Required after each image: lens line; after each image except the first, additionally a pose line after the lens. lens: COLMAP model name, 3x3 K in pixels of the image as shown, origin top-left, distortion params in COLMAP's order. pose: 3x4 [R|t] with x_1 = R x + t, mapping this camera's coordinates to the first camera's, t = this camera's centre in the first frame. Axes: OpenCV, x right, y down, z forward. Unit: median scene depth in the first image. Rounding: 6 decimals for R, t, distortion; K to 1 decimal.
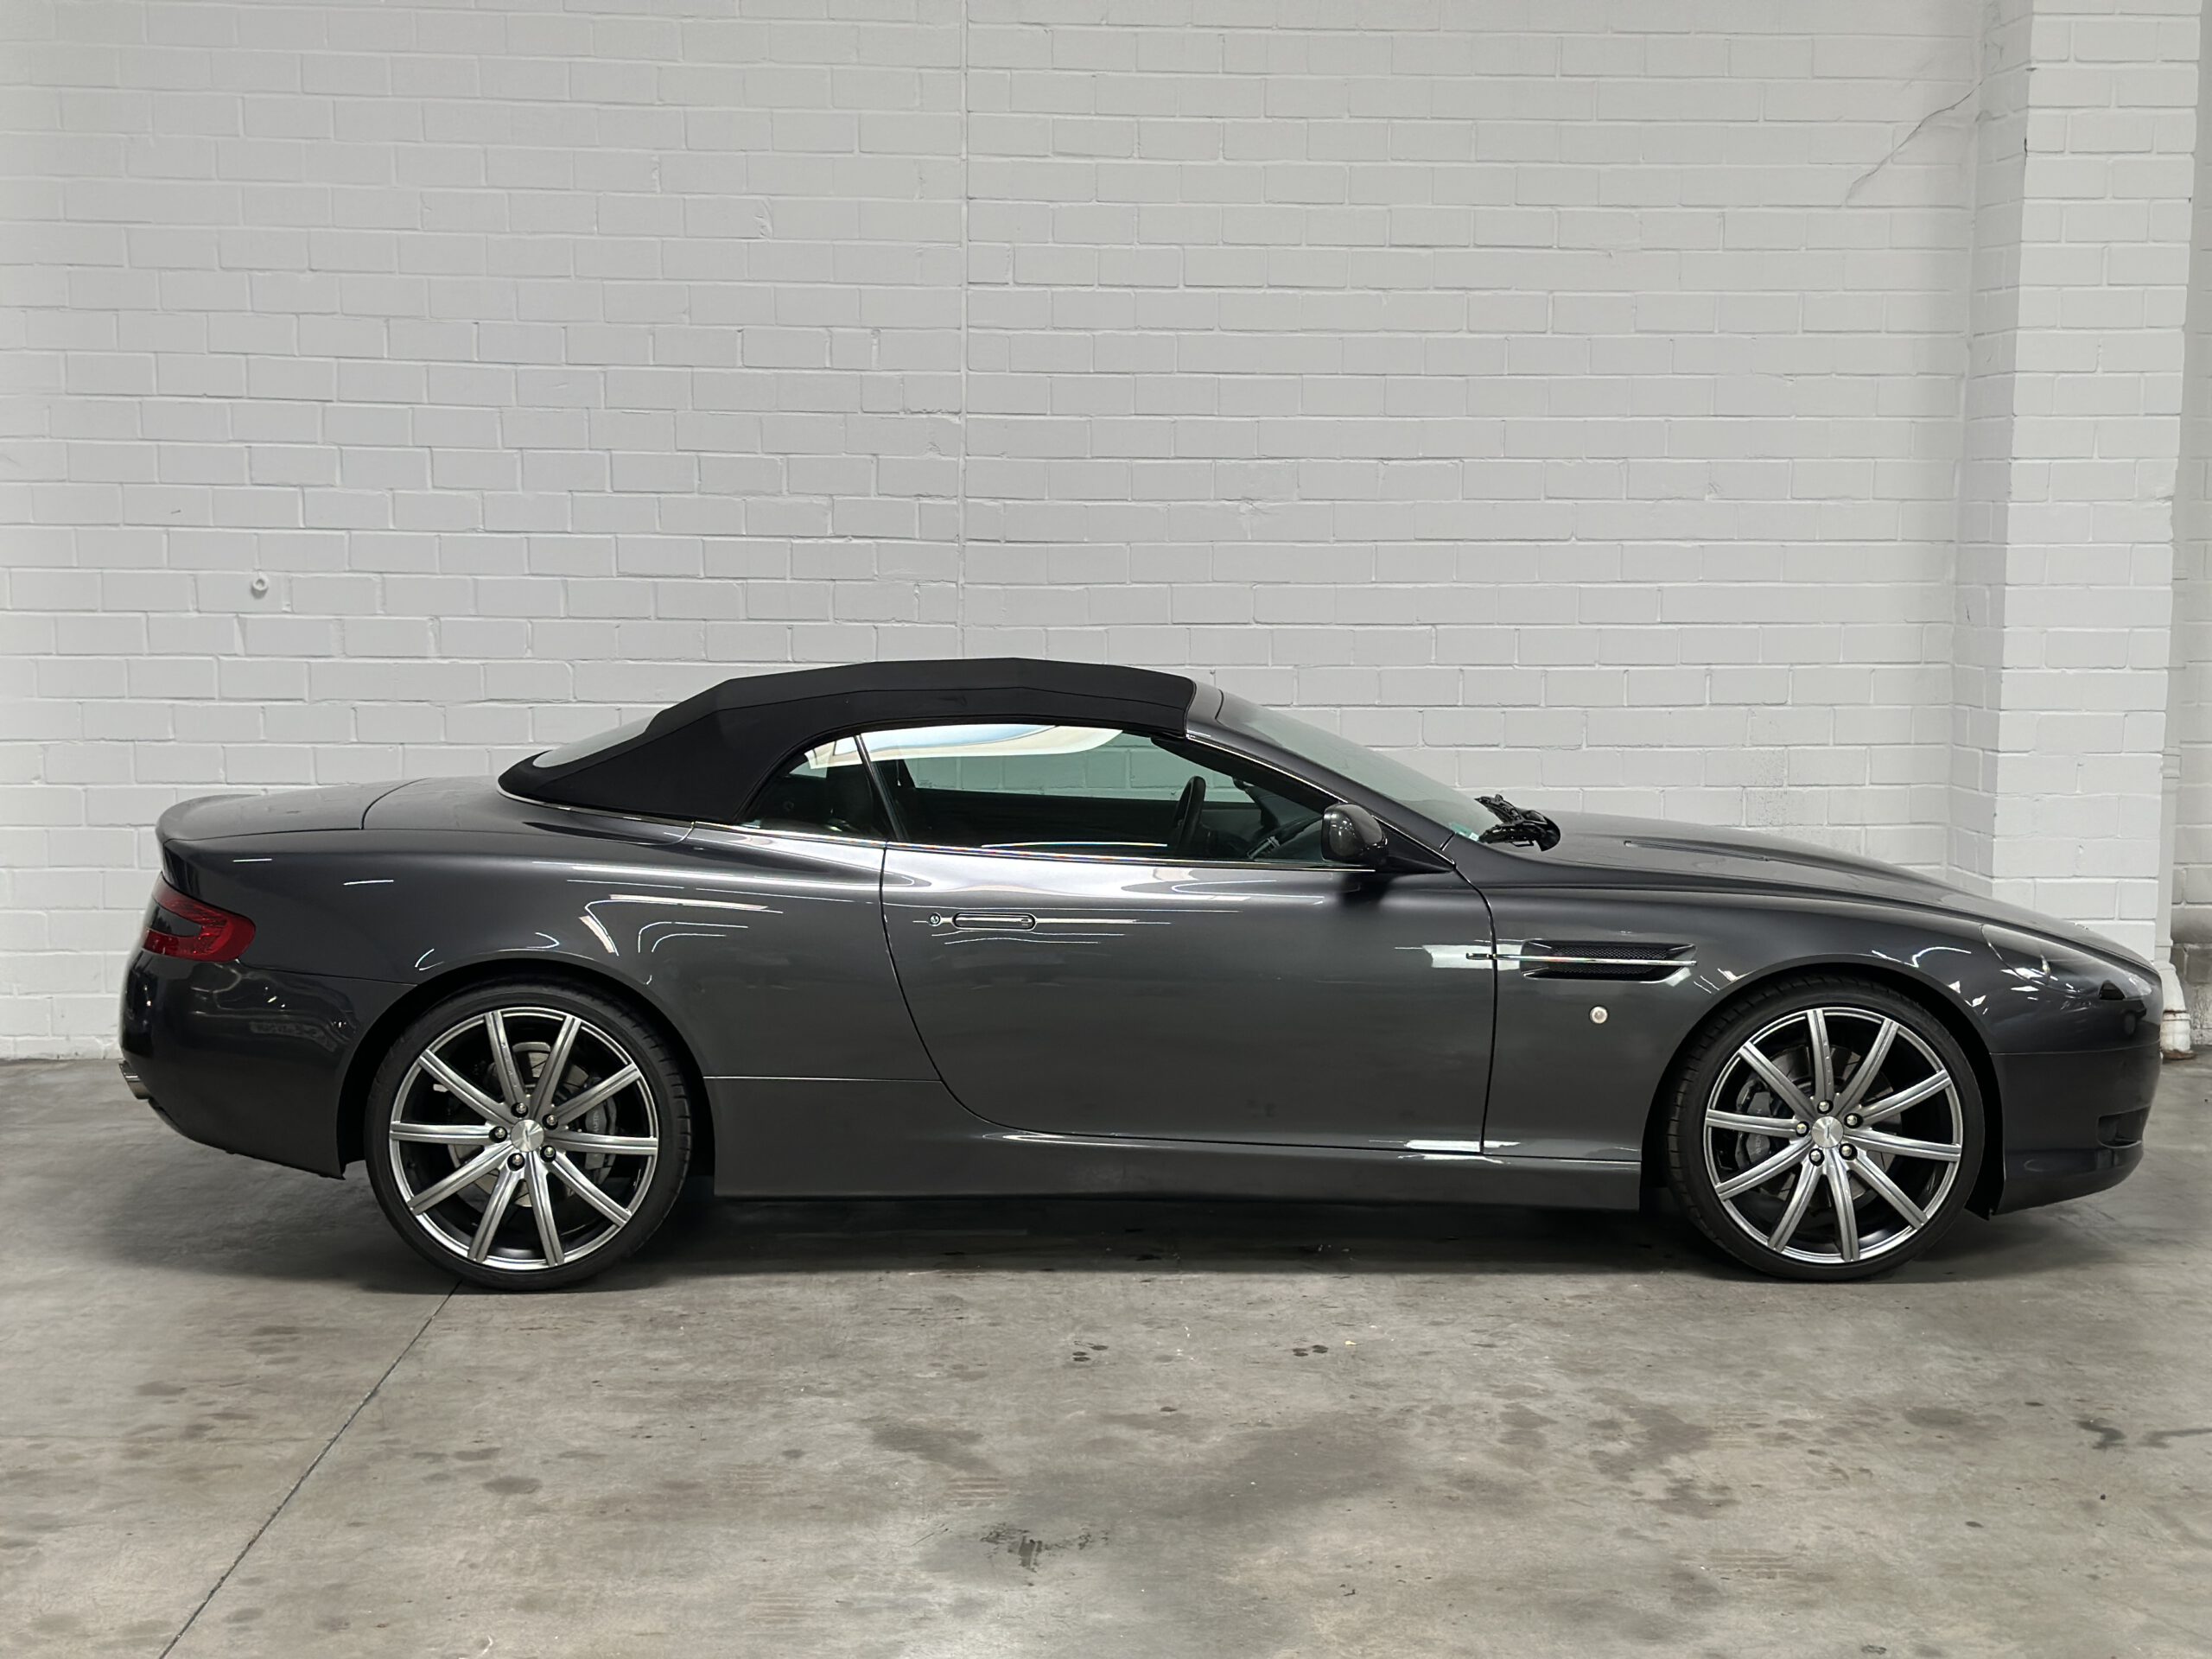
lens RADIAL K [[3095.0, 0, 1098.7], [0, 3095.0, 846.7], [0, 0, 1]] dist [0.131481, 0.000000]
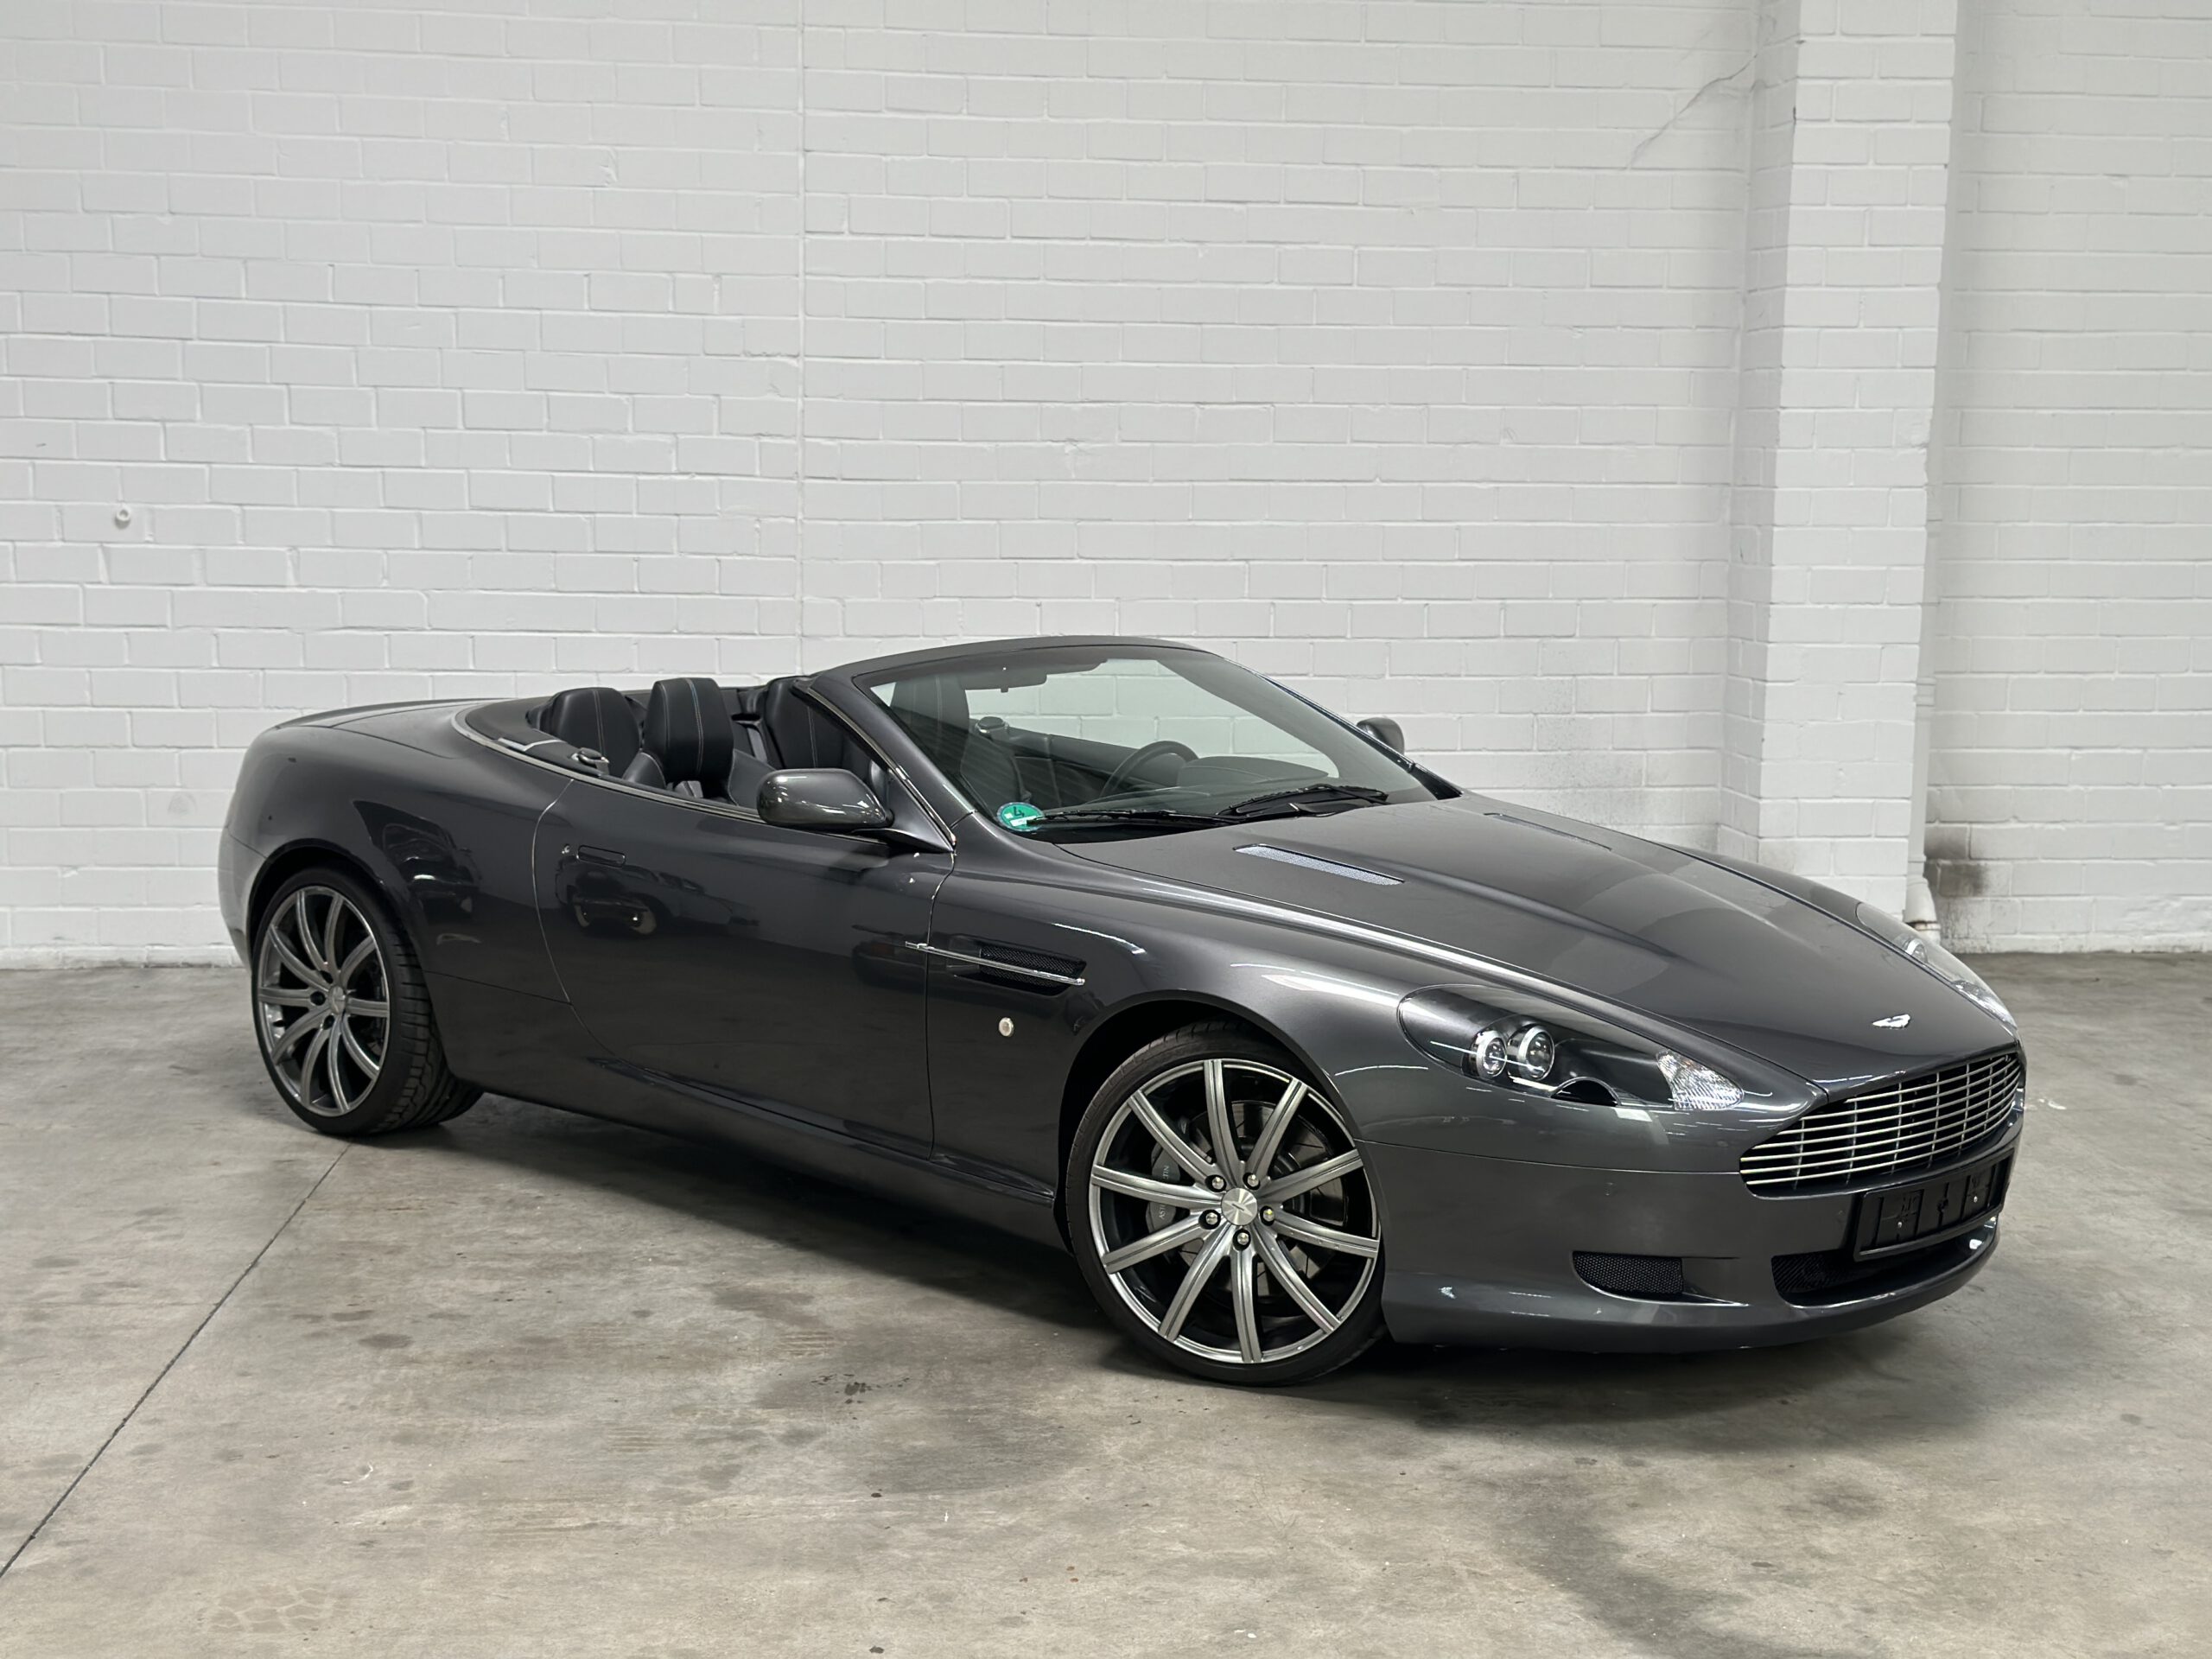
lens RADIAL K [[3095.0, 0, 1087.1], [0, 3095.0, 862.4], [0, 0, 1]] dist [0.131481, 0.000000]
pose [[0.999011, -0.000231, 0.044458, 0.009101], [-0.001036, 0.999594, 0.028474, 0.002483], [-0.044446, -0.028492, 0.998605, -0.089580]]
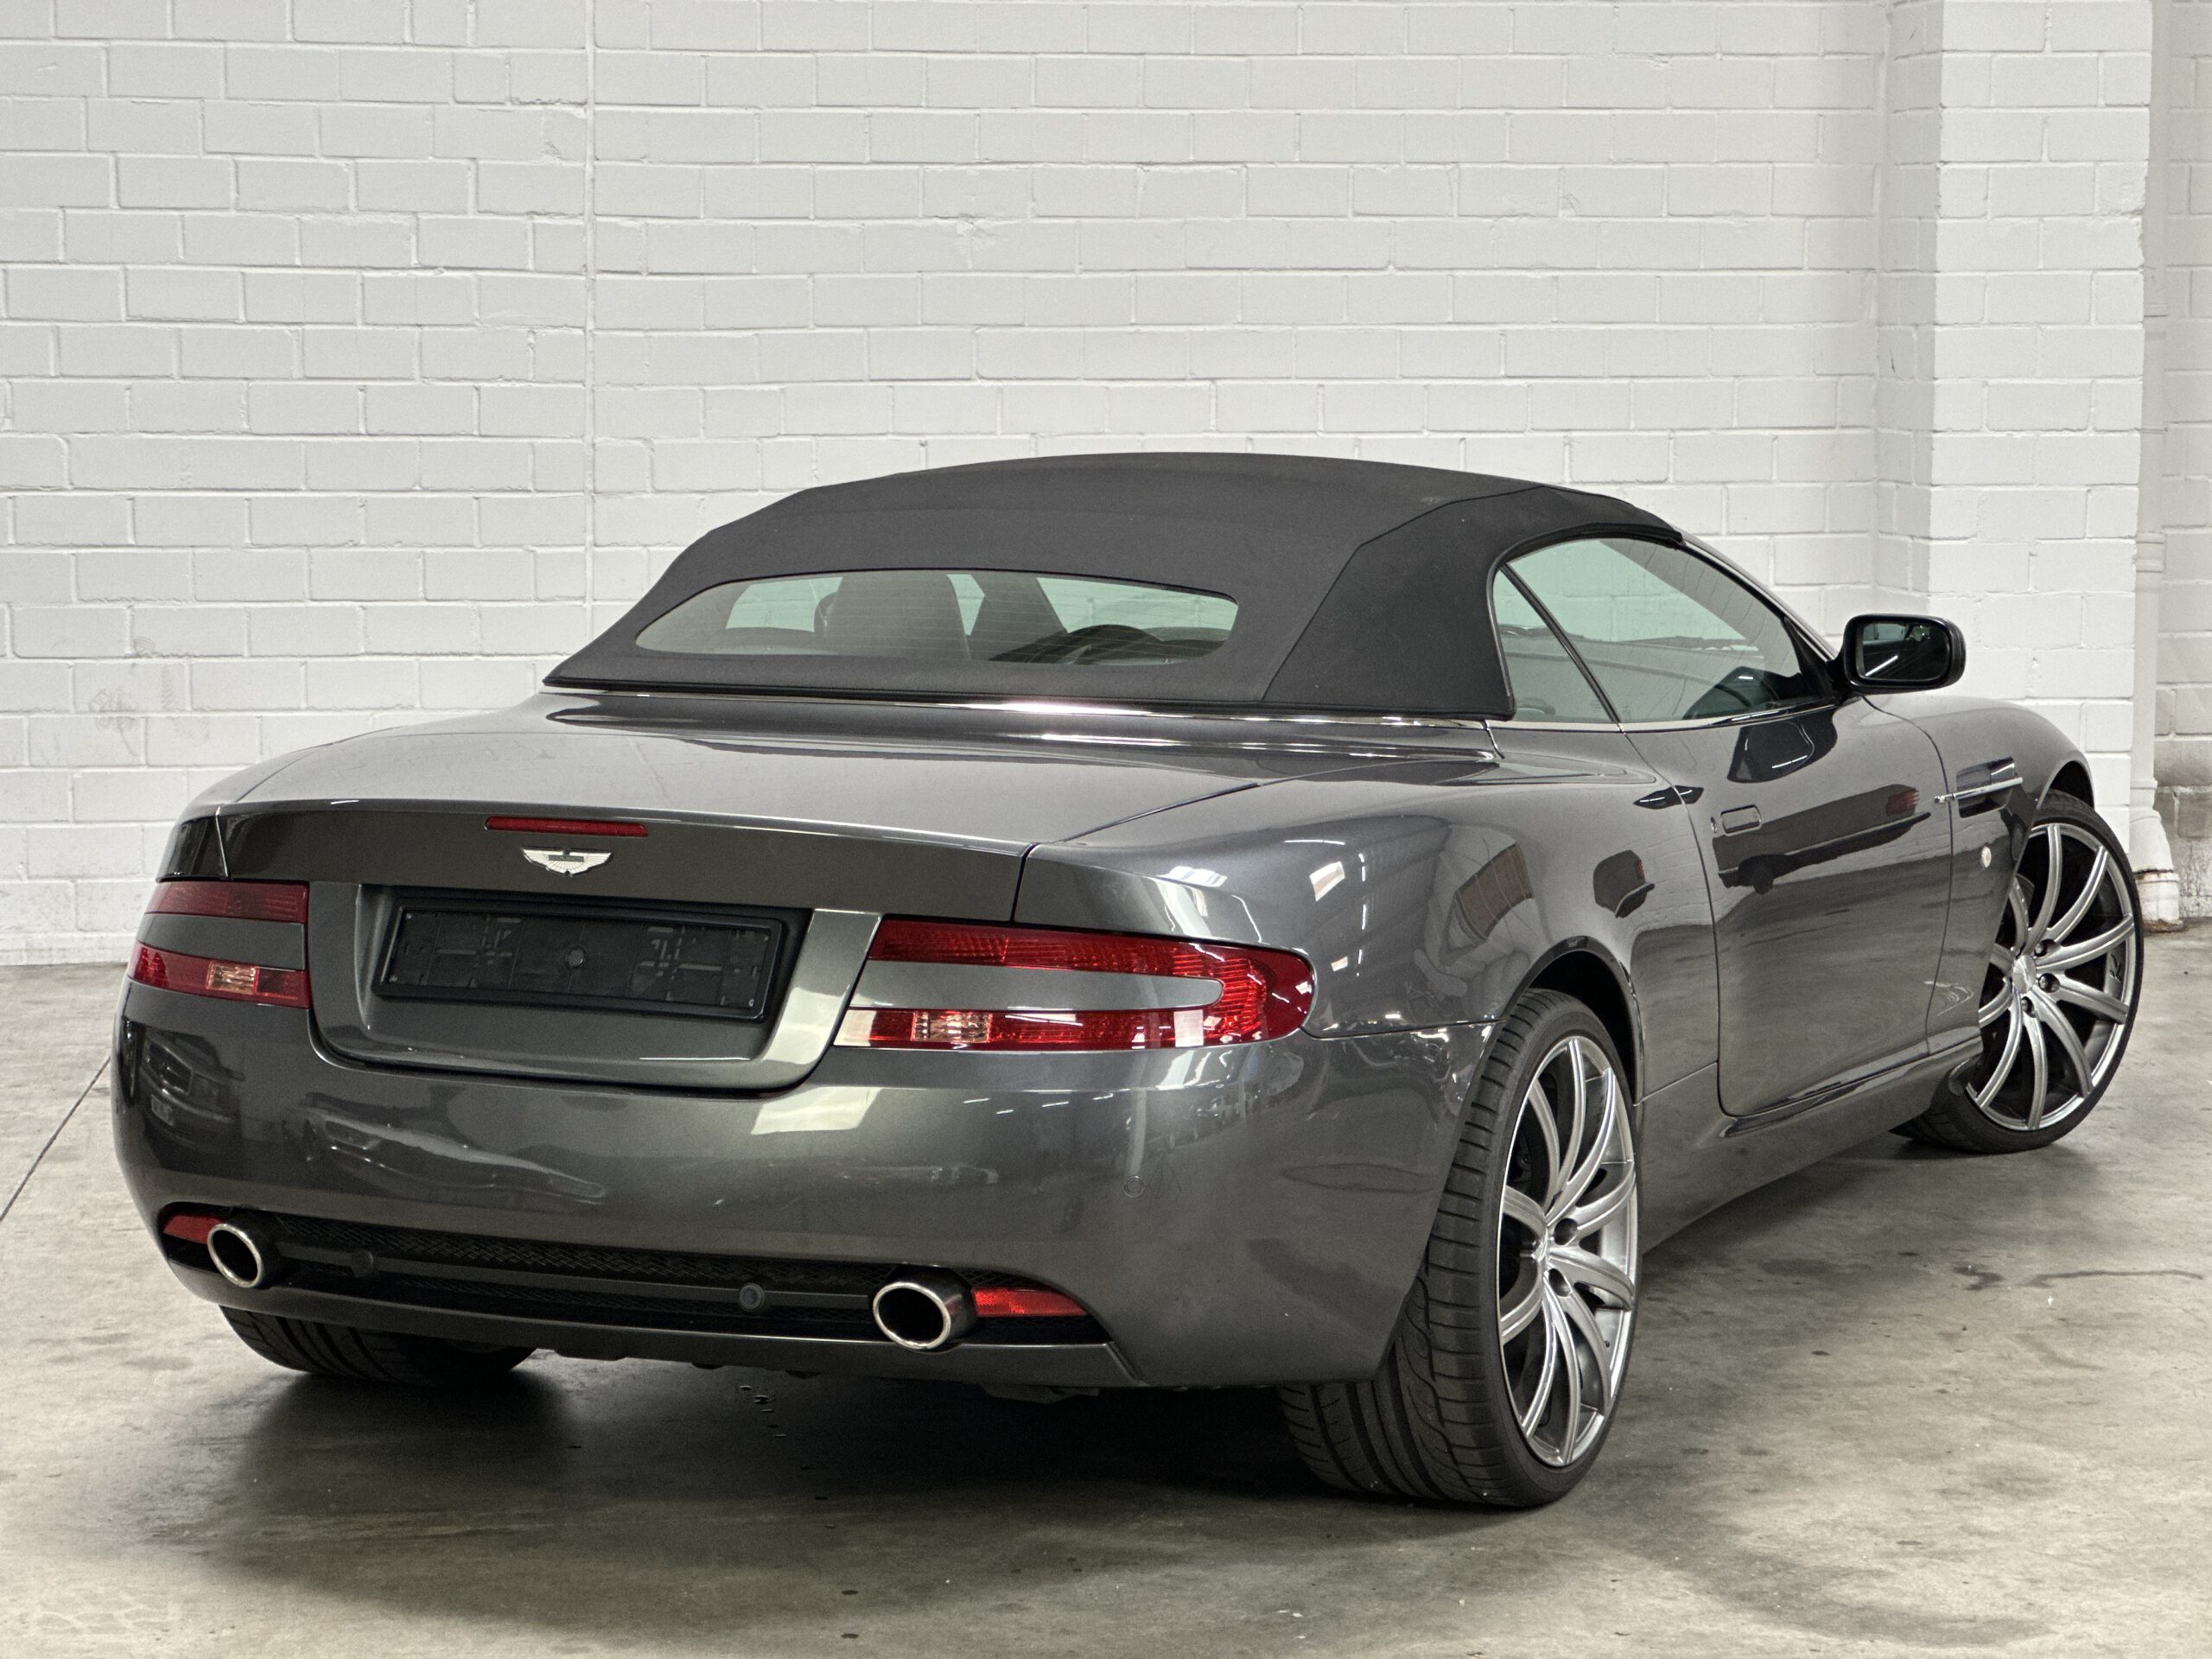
lens RADIAL K [[4953.1, 0, 1113.5], [0, 4953.1, 750.0], [0, 0, 1]] dist [0.205214, 0.000000]
pose [[0.996124, -0.013952, 0.086849, -0.034701], [0.014503, 0.999879, -0.005710, 0.038381], [-0.086759, 0.006947, 0.996205, -0.317001]]
